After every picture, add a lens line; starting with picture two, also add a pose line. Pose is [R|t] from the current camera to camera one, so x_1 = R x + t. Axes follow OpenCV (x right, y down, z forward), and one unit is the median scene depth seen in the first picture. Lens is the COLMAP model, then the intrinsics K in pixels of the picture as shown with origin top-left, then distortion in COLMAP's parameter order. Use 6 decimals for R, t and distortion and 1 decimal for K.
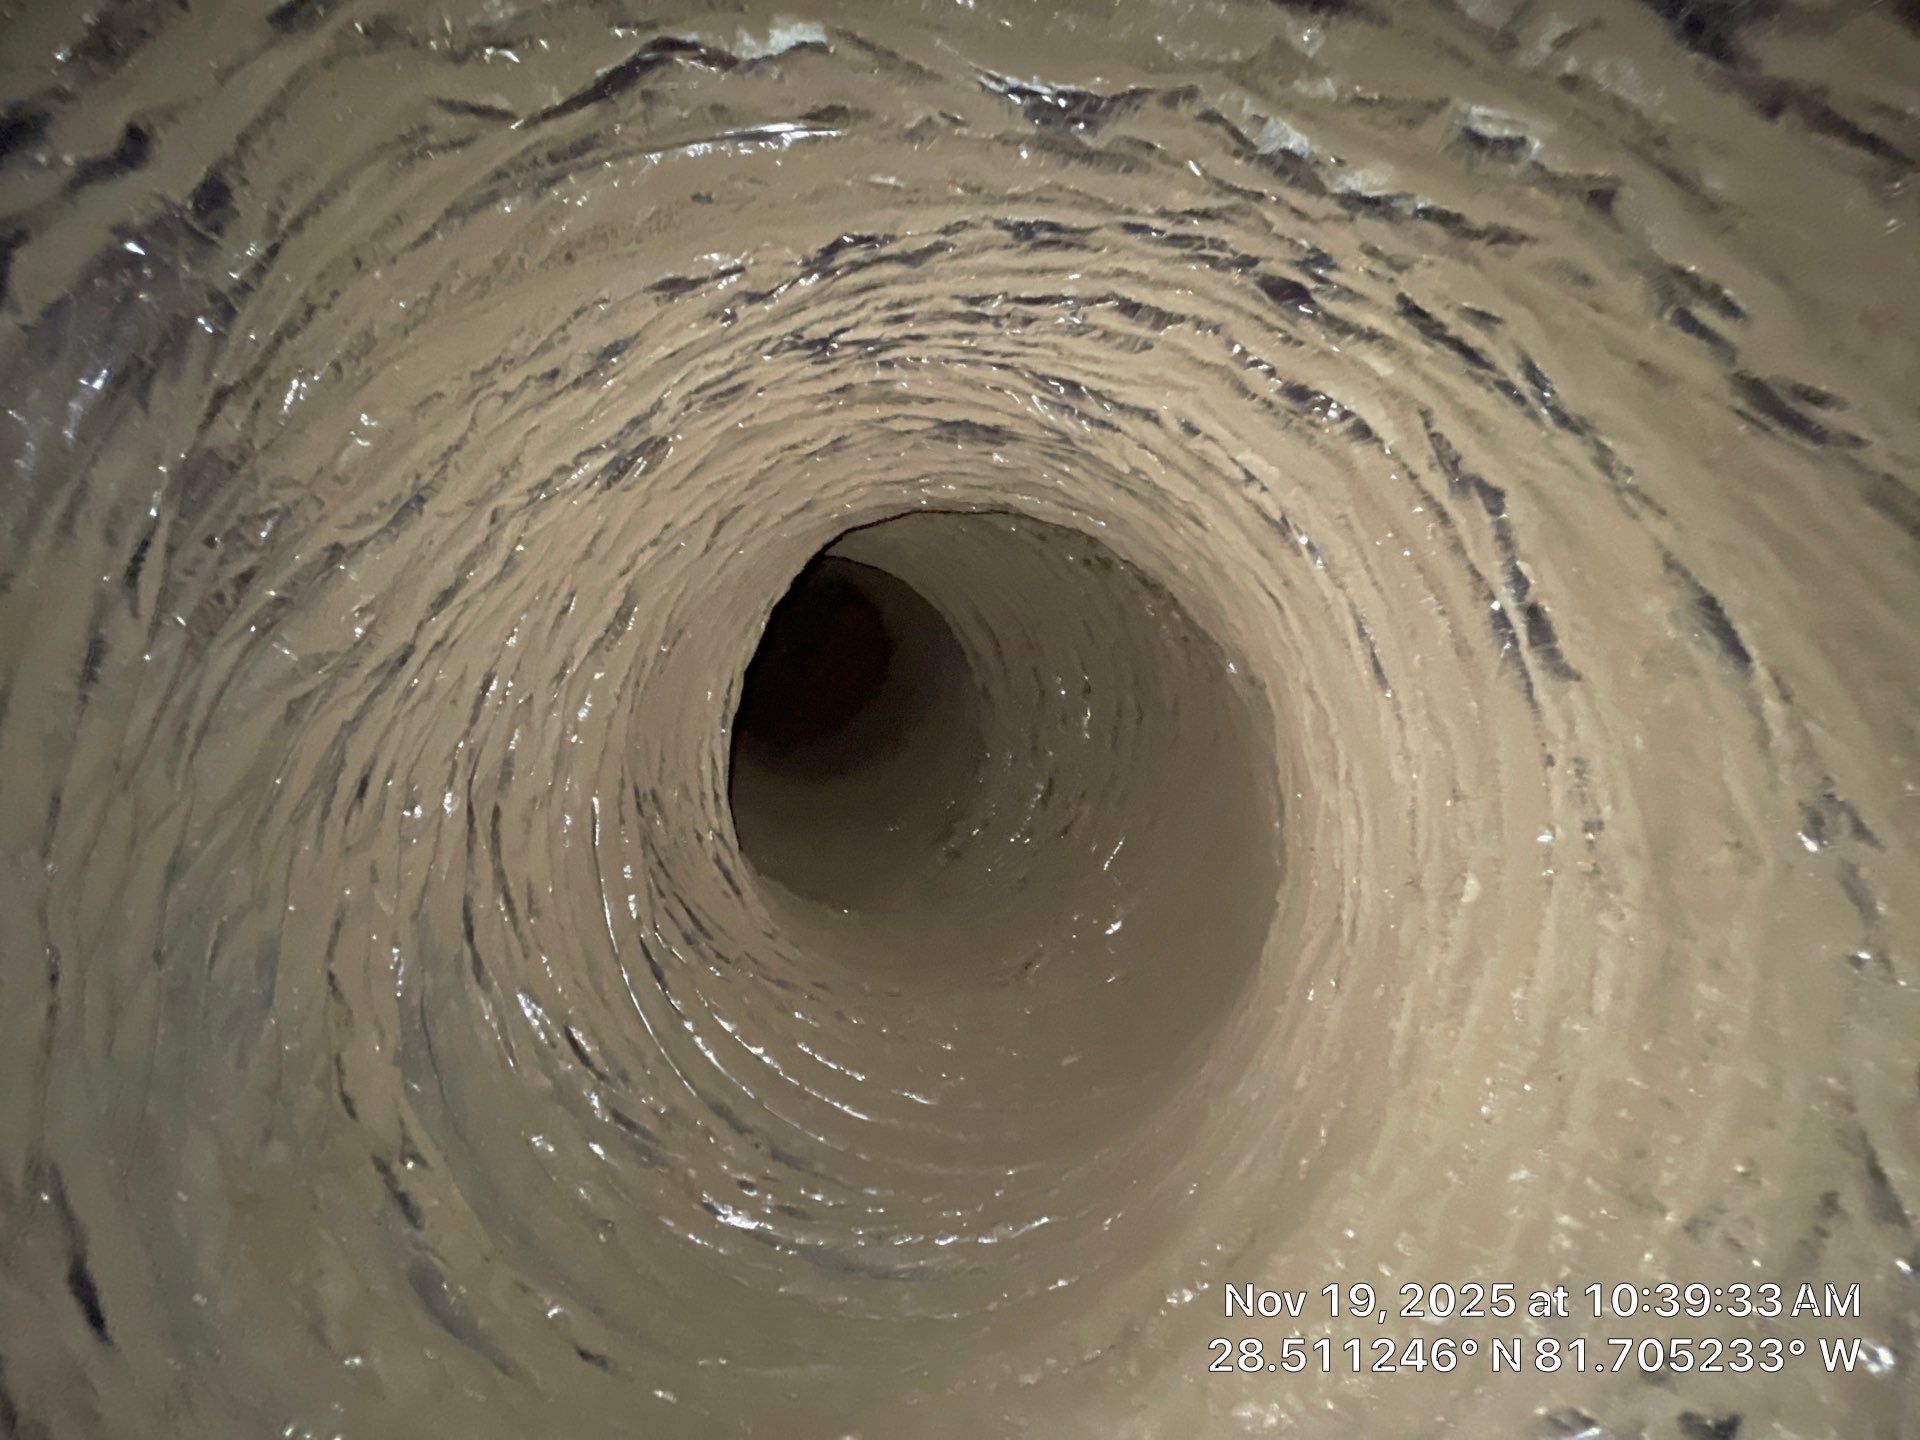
lens RADIAL K [[764.4, 0, 963.8], [0, 764.4, 724.8], [0, 0, 1]] dist [0.000465, 0.000136]
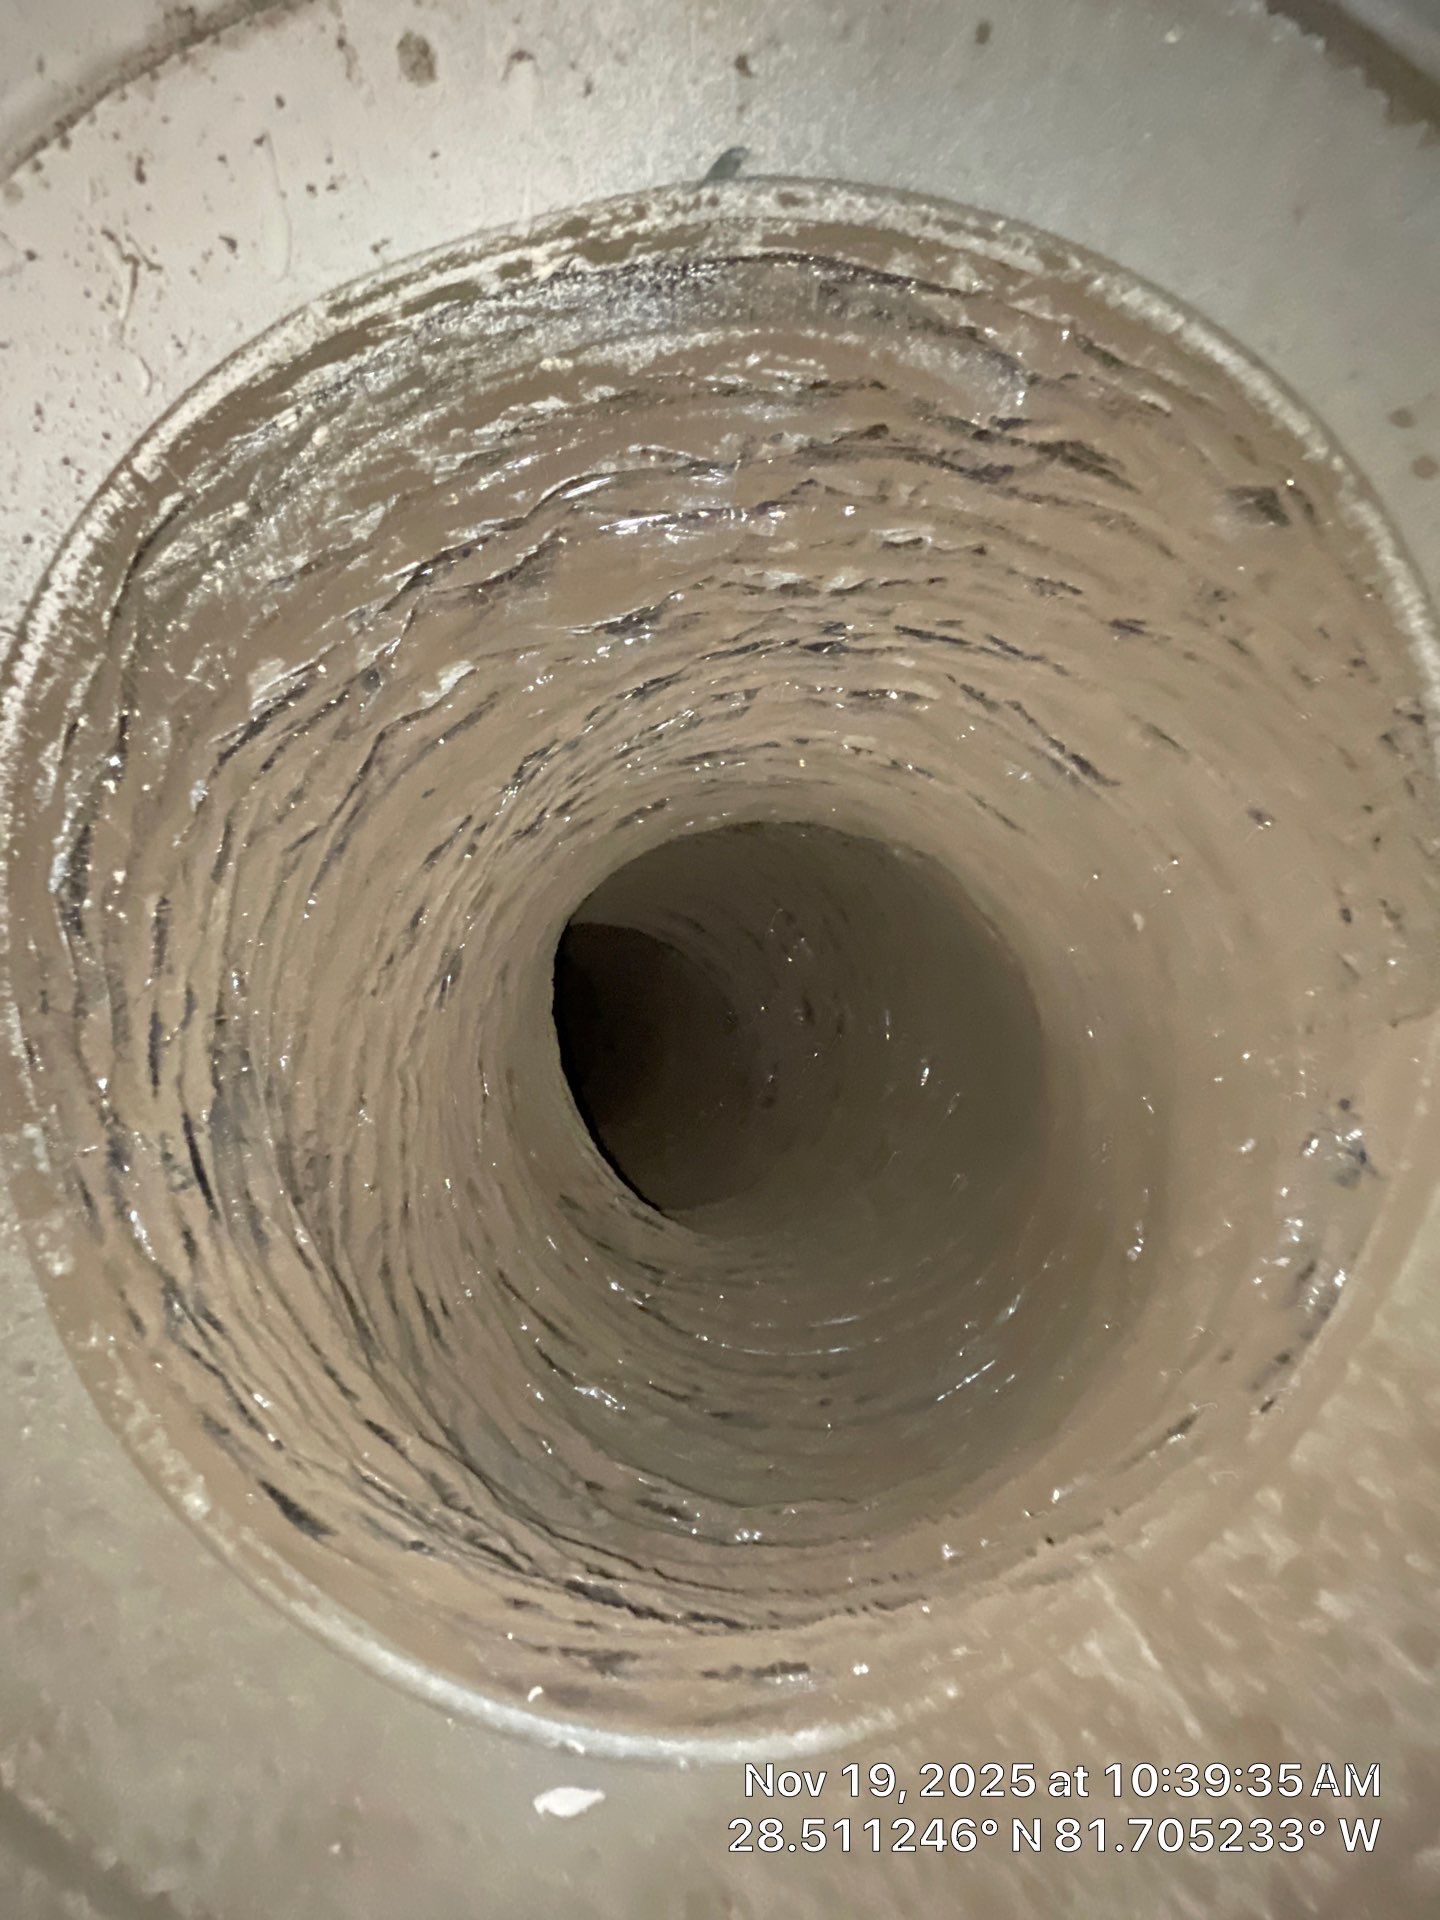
lens RADIAL K [[764.4, 0, 727.3], [0, 764.4, 958.4], [0, 0, 1]] dist [0.000465, 0.000136]
pose [[0.834921, -0.540602, 0.103233, -0.221229], [0.542751, 0.839851, 0.008437, -0.181831], [-0.091261, 0.048986, 0.994621, -0.442130]]
